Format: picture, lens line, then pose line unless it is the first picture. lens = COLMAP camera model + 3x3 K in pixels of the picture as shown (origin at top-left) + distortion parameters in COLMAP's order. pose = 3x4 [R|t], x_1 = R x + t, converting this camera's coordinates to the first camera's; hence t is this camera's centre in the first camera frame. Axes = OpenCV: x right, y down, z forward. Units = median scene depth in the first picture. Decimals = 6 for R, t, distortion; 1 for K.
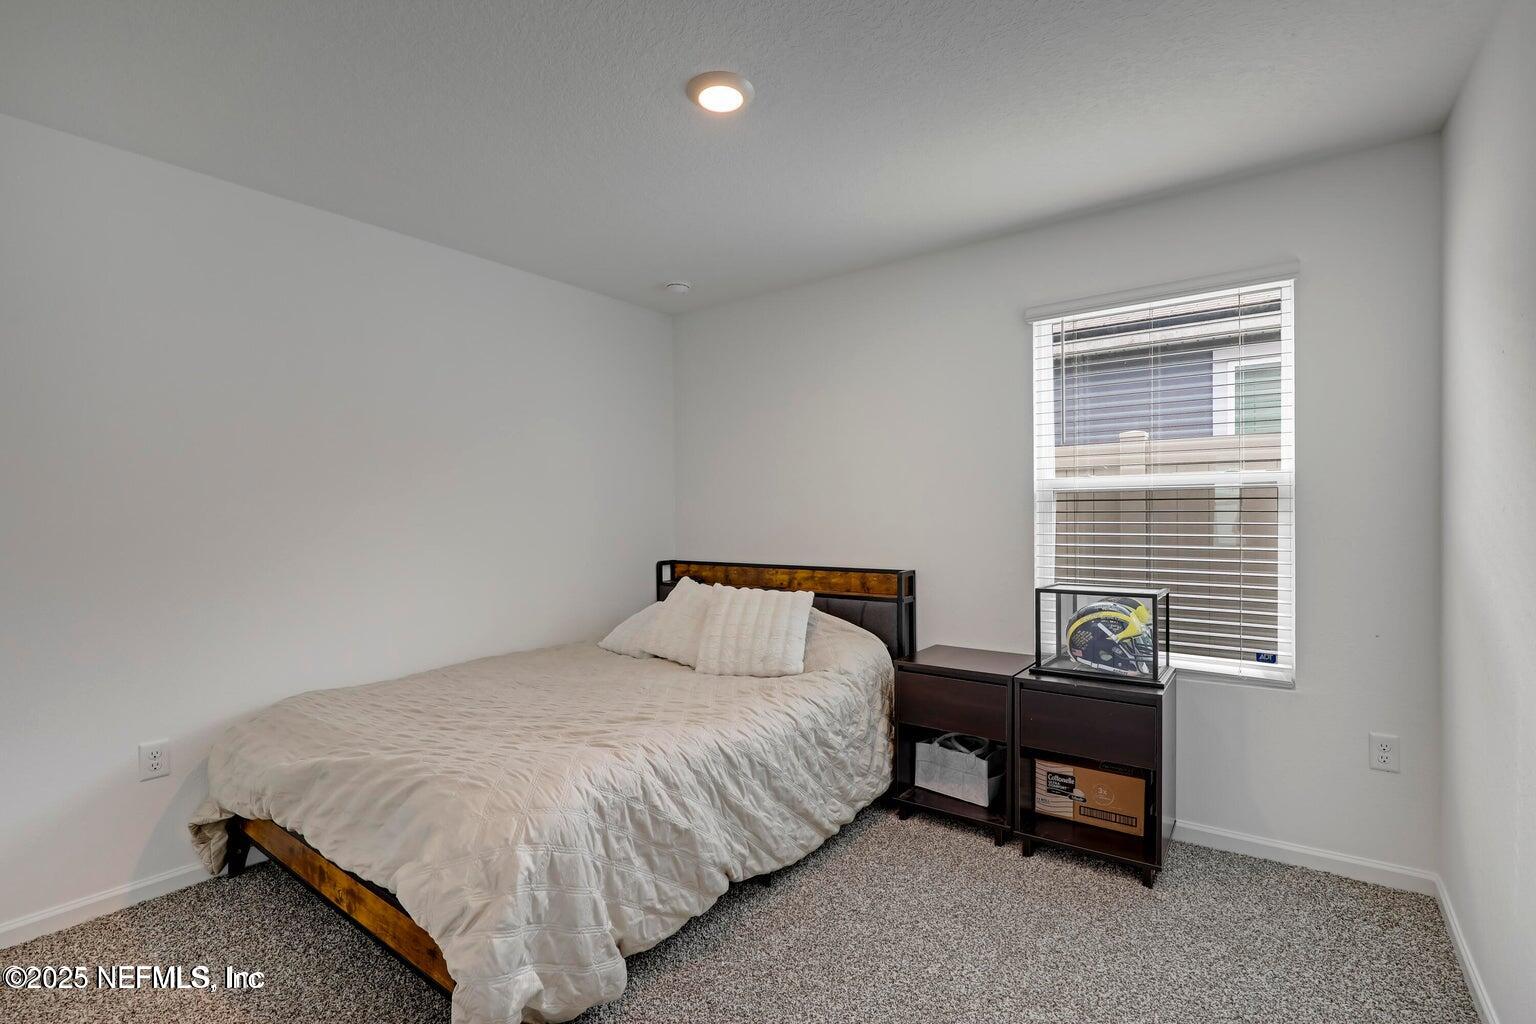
lens RADIAL K [[703.4, 0, 779.6], [0, 703.4, 520.8], [0, 0, 1]] dist [-0.009660, 0.000194]
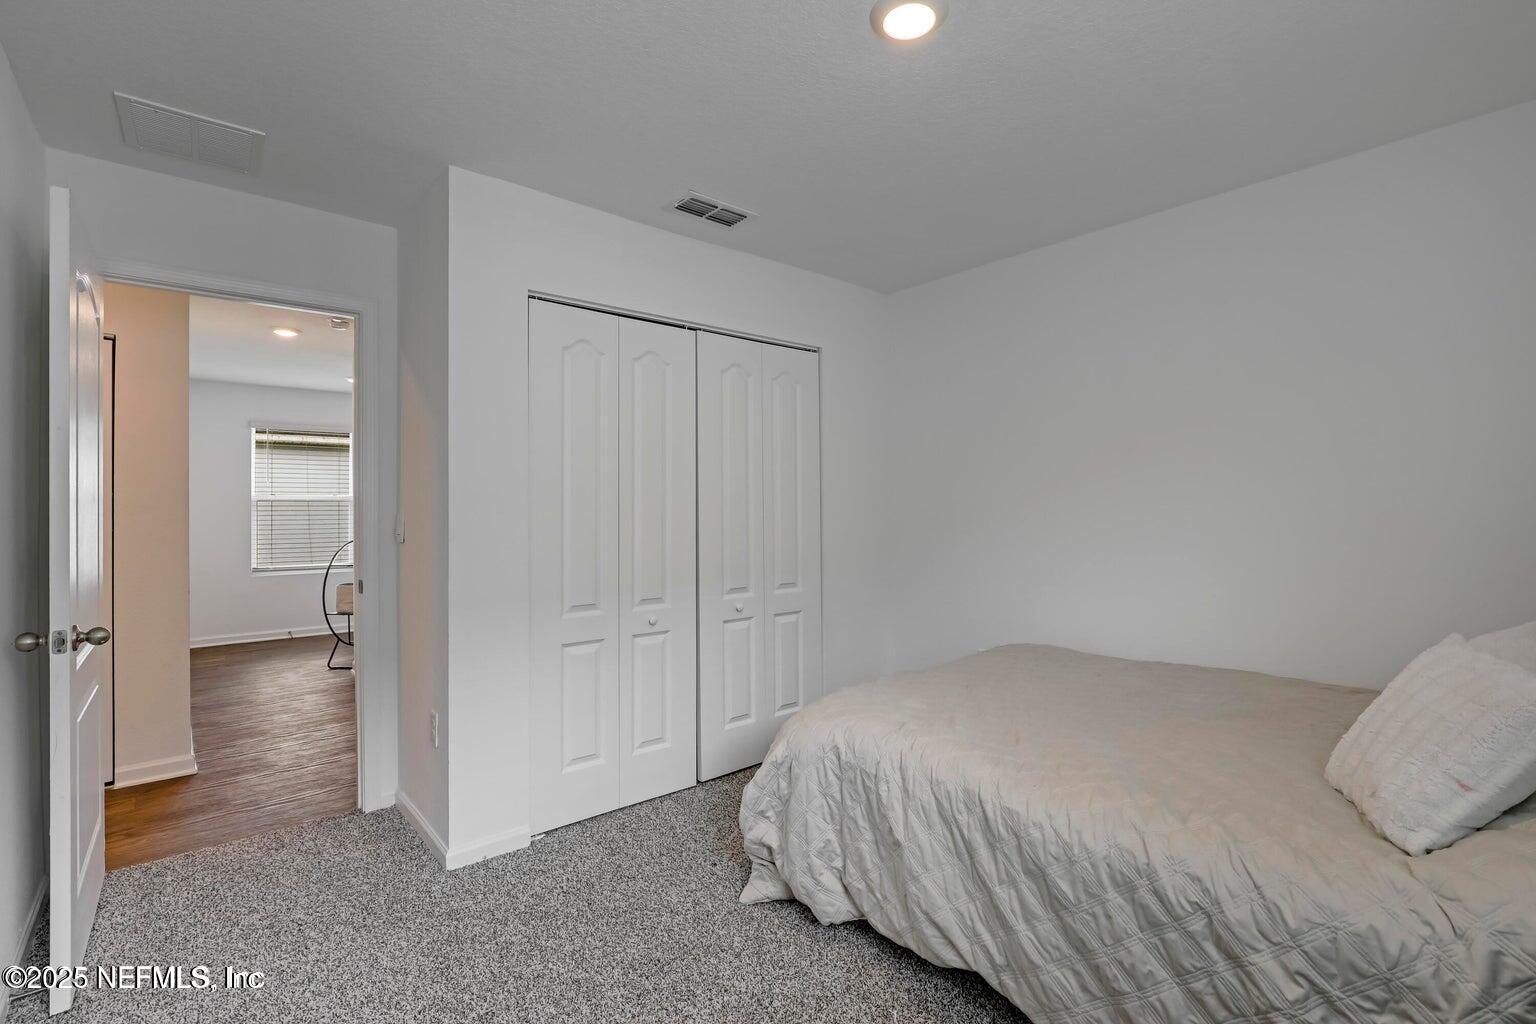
lens RADIAL K [[703.4, 0, 779.6], [0, 703.4, 520.8], [0, 0, 1]] dist [-0.009660, 0.000194]
pose [[-0.217512, 0.010414, -0.976002, 0.725073], [-0.007119, 0.999900, 0.012256, 0.006169], [0.976032, 0.009614, -0.217416, 0.945868]]
